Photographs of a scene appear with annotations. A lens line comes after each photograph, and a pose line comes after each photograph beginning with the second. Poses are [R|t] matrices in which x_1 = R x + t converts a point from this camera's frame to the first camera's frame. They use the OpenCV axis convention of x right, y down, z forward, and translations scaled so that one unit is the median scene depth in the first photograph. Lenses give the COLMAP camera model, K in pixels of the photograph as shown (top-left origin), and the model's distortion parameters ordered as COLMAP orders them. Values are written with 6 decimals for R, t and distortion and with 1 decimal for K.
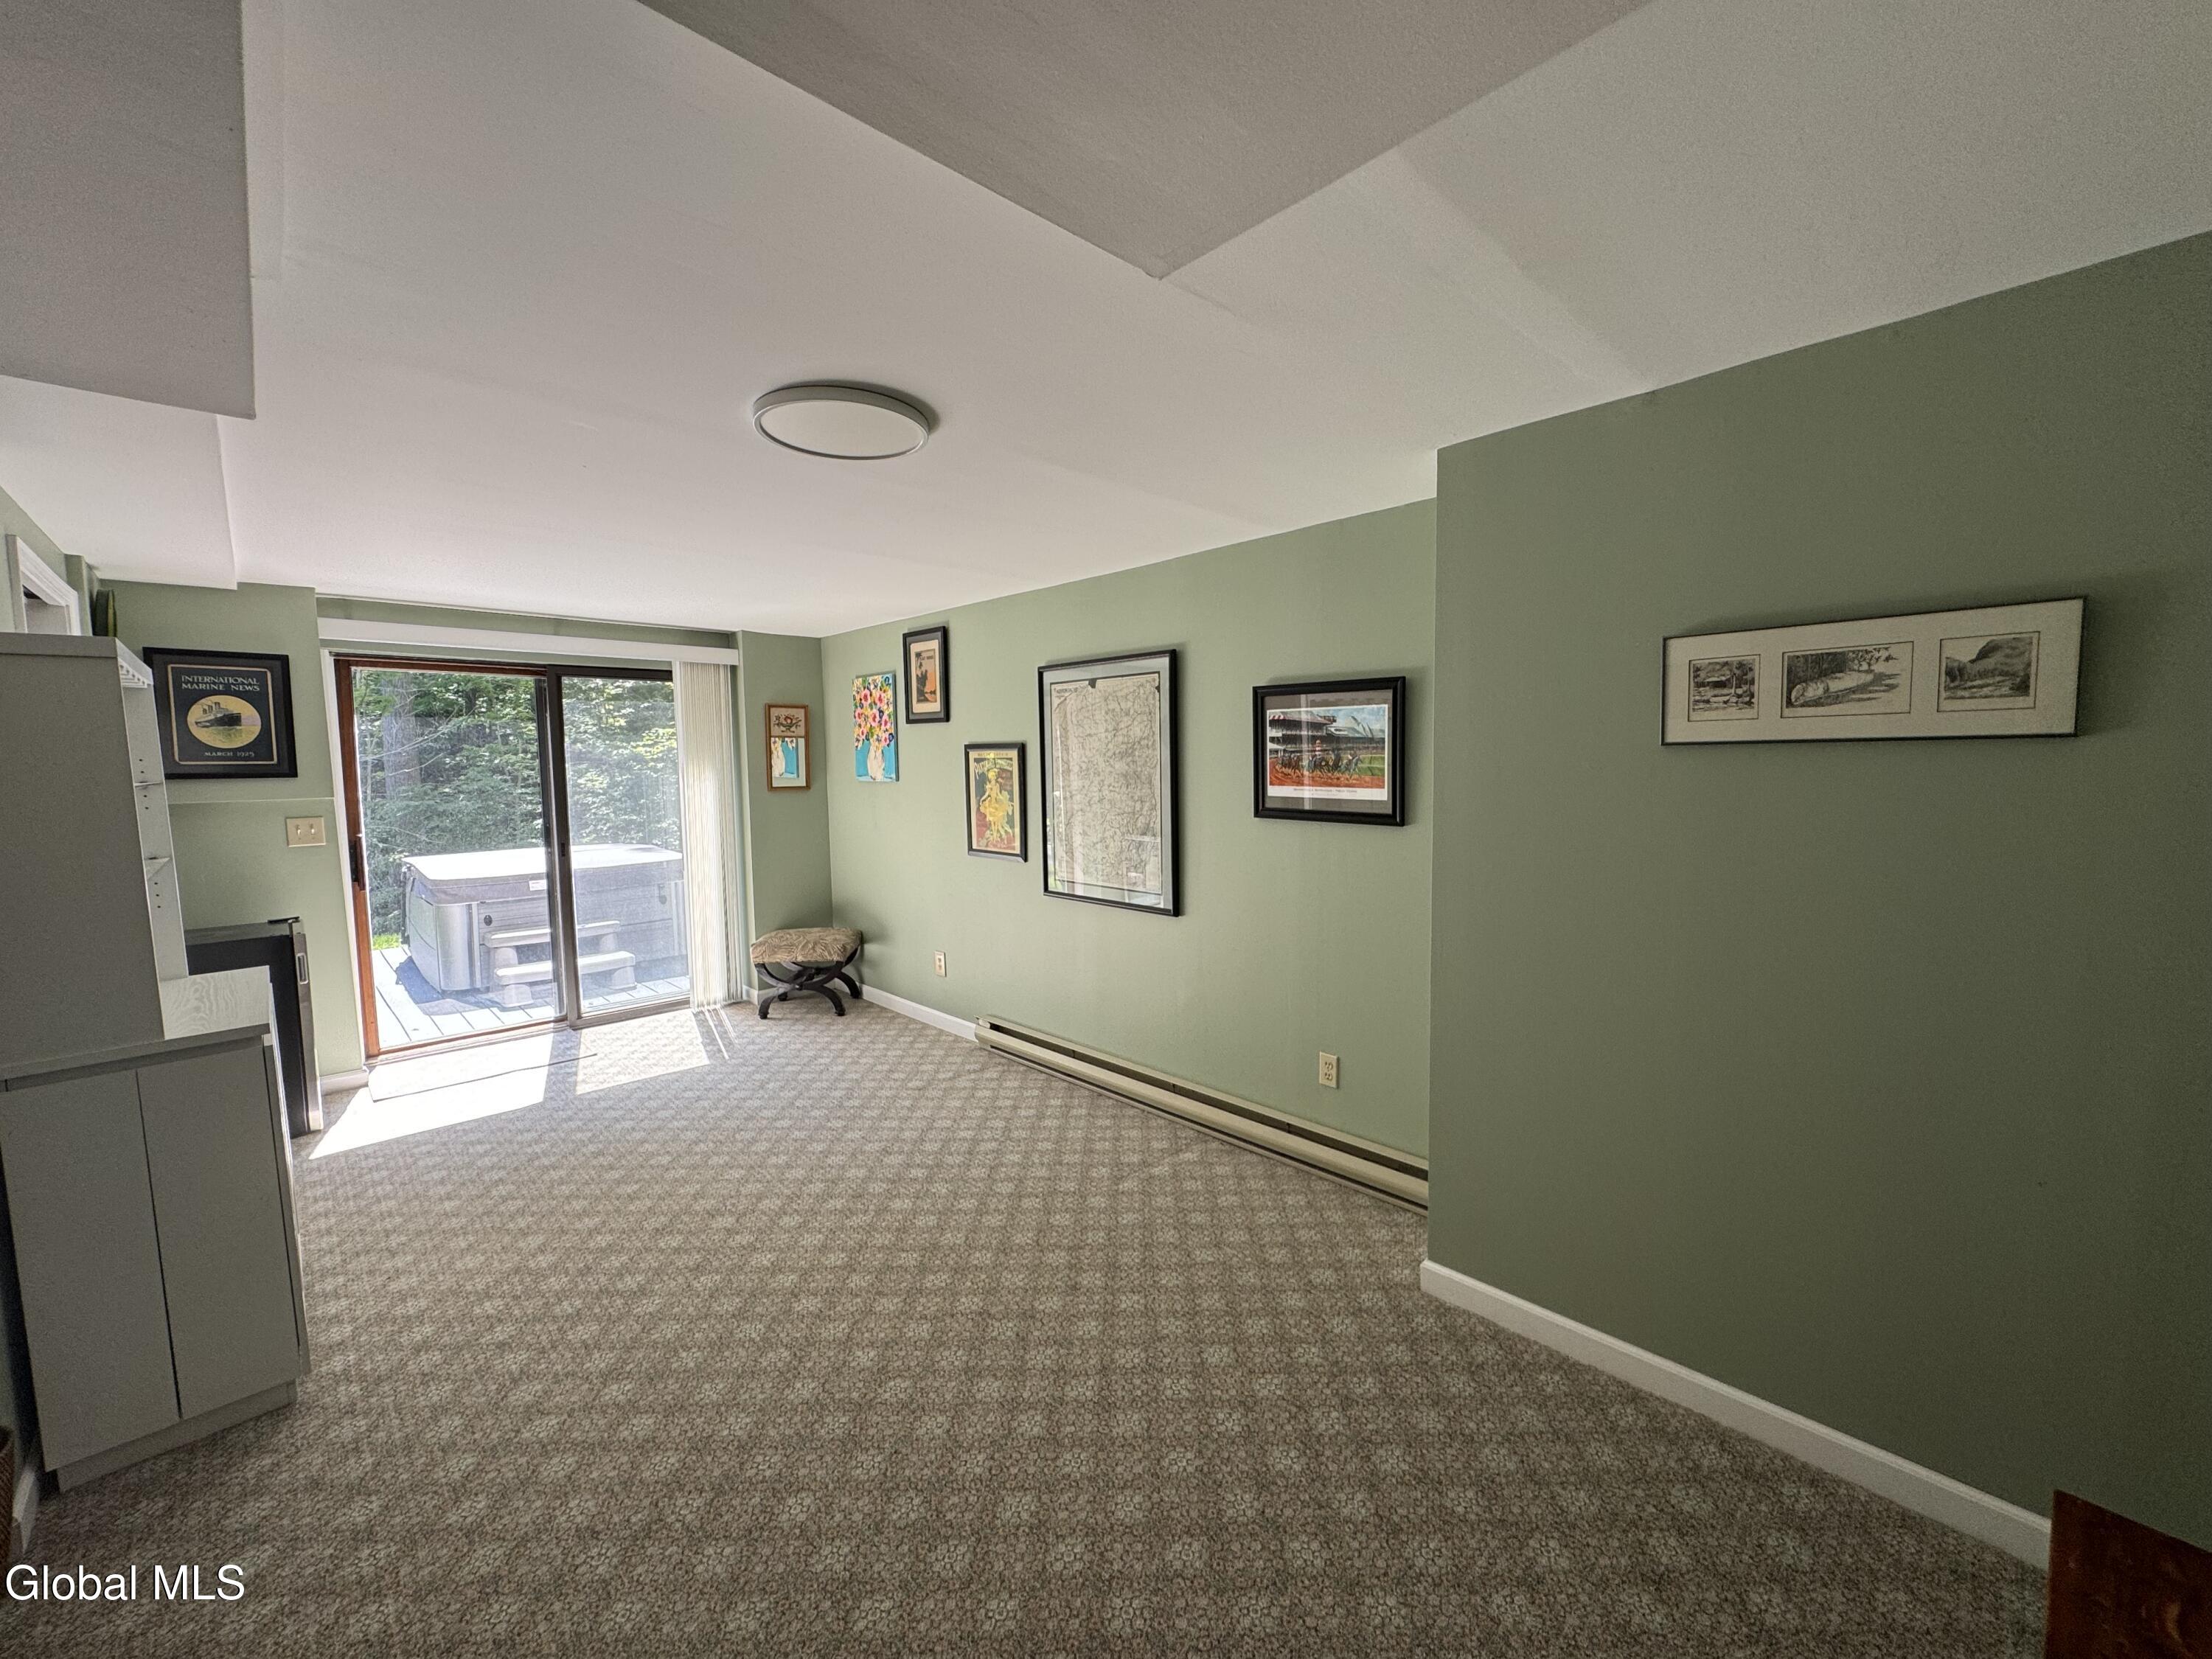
lens RADIAL K [[890.1, 0, 1102.6], [0, 890.1, 827.8], [0, 0, 1]] dist [-0.001194, -0.000367]
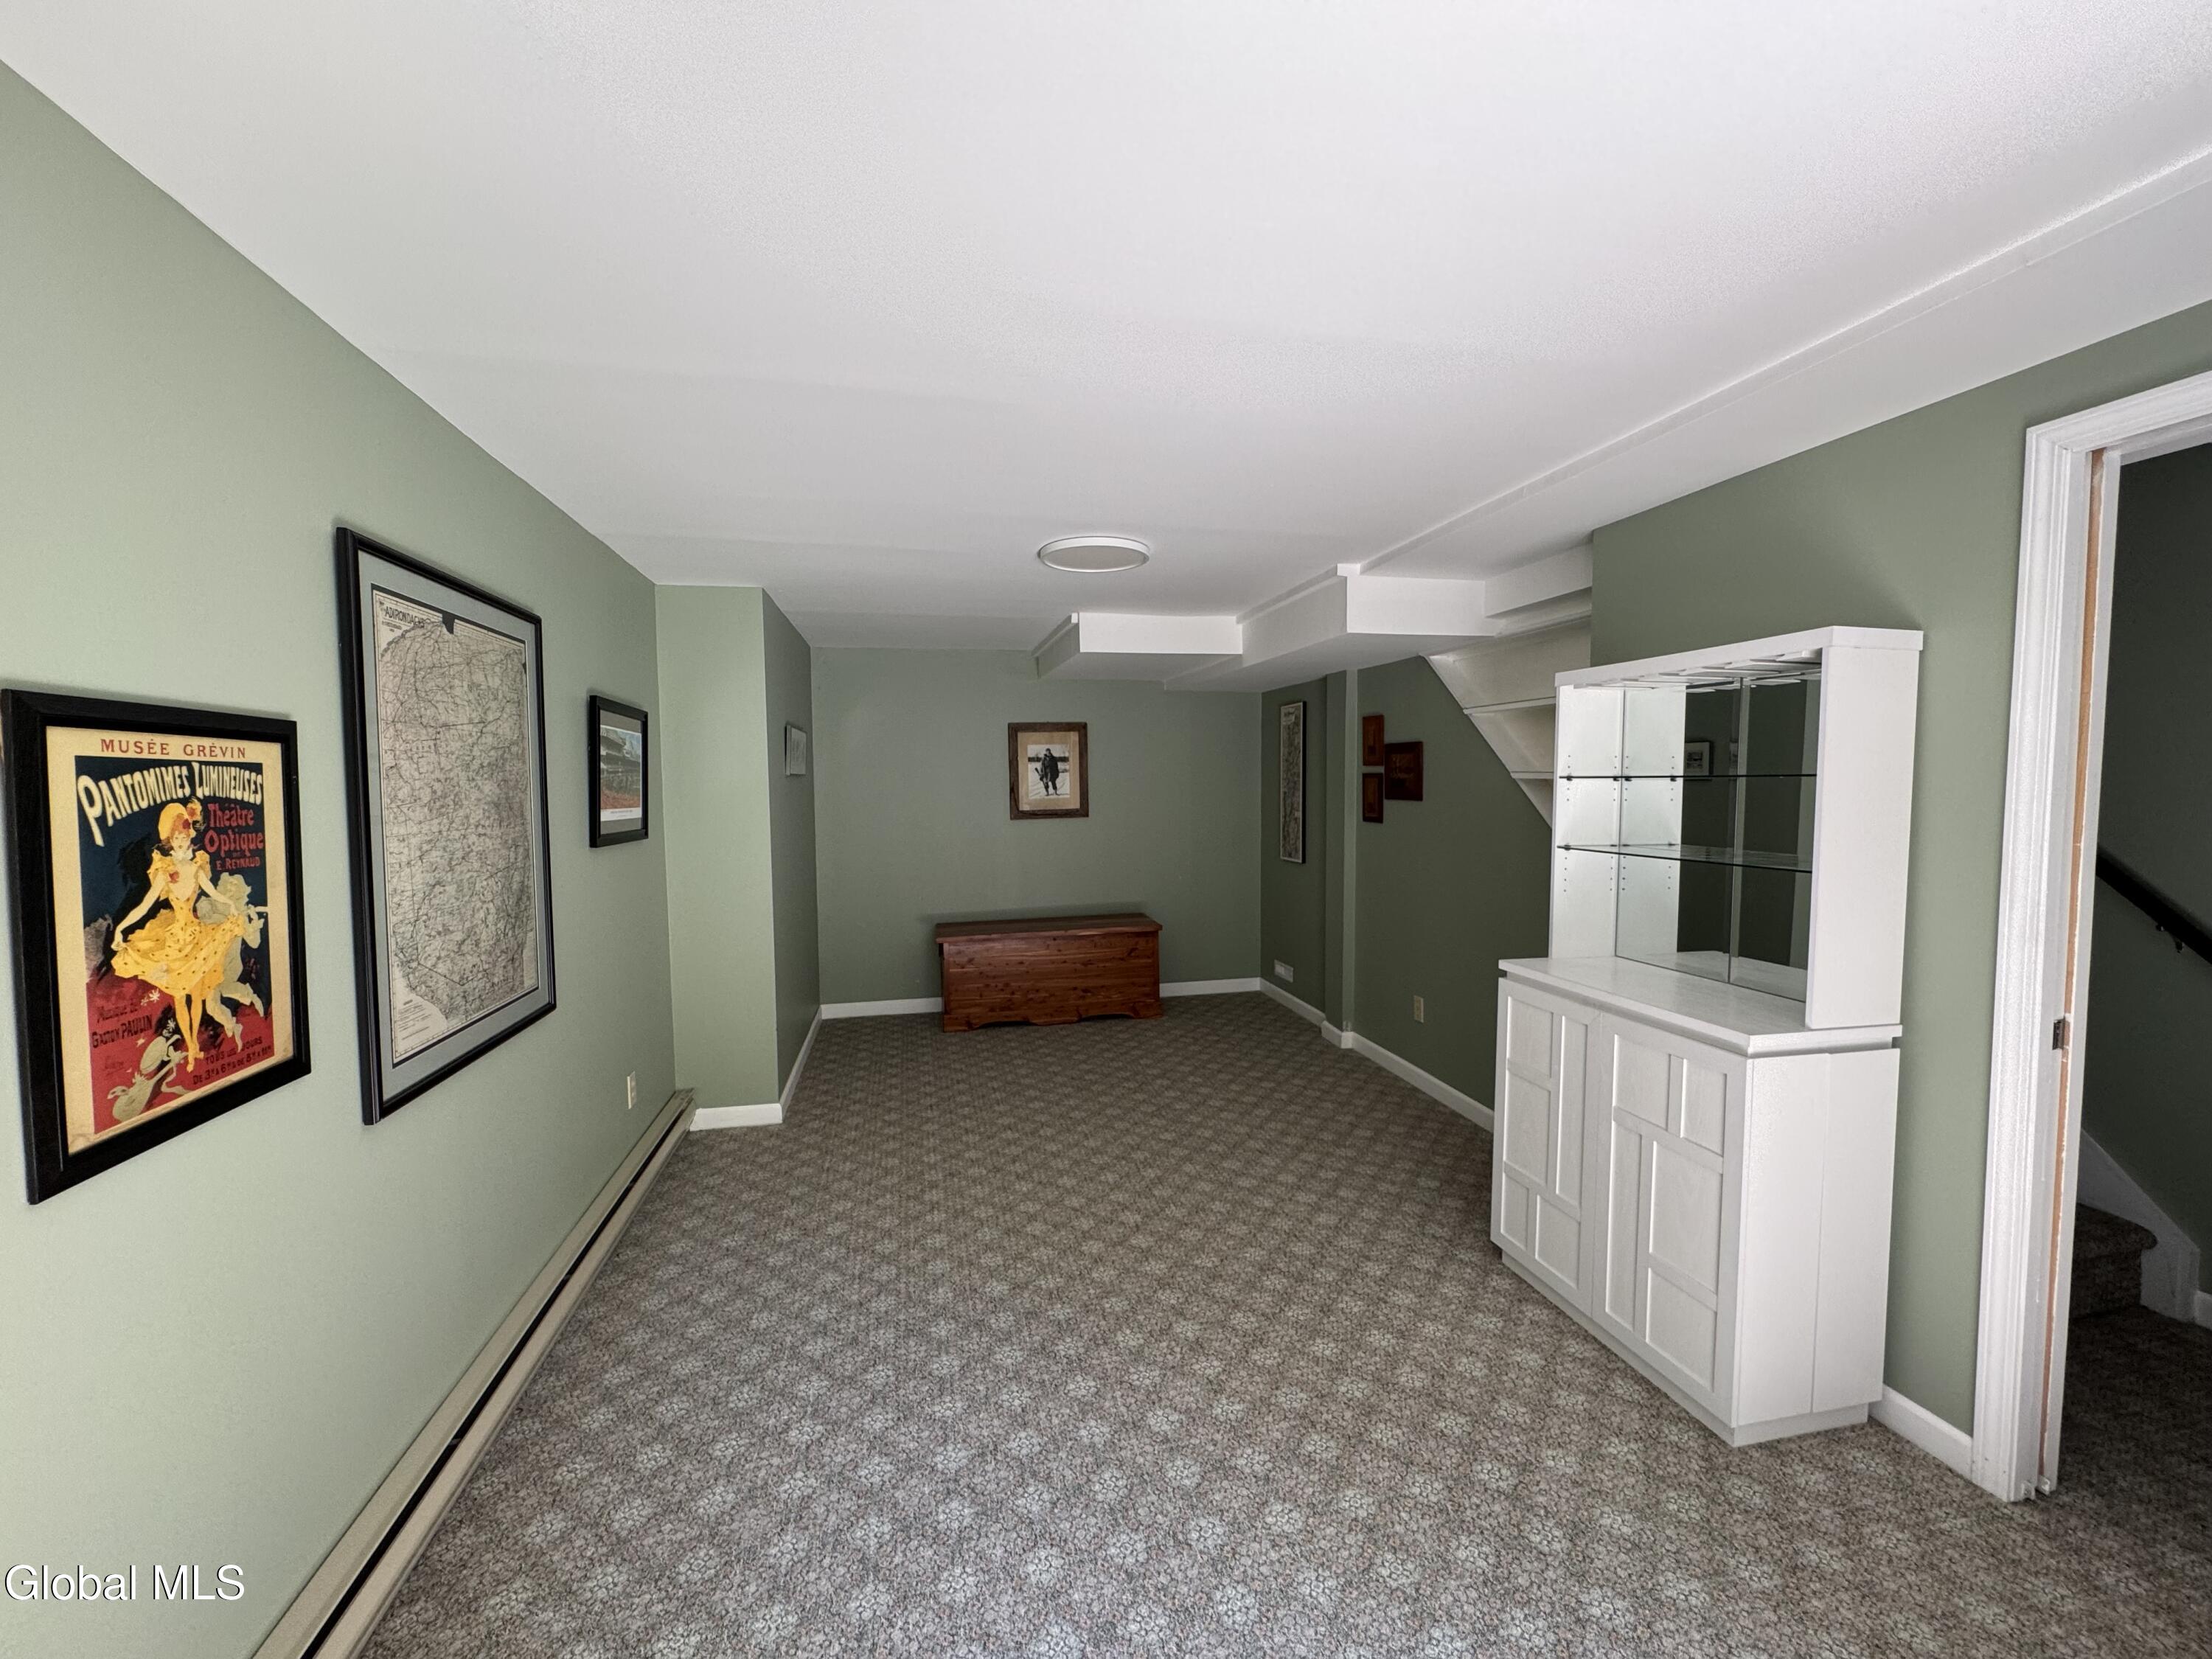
lens RADIAL K [[890.1, 0, 1102.6], [0, 890.1, 827.8], [0, 0, 1]] dist [-0.001194, -0.000367]
pose [[-0.856895, -0.004839, 0.515469, -0.754783], [0.061149, 0.991942, 0.110963, -0.105435], [-0.511852, 0.126604, -0.849693, 1.622919]]
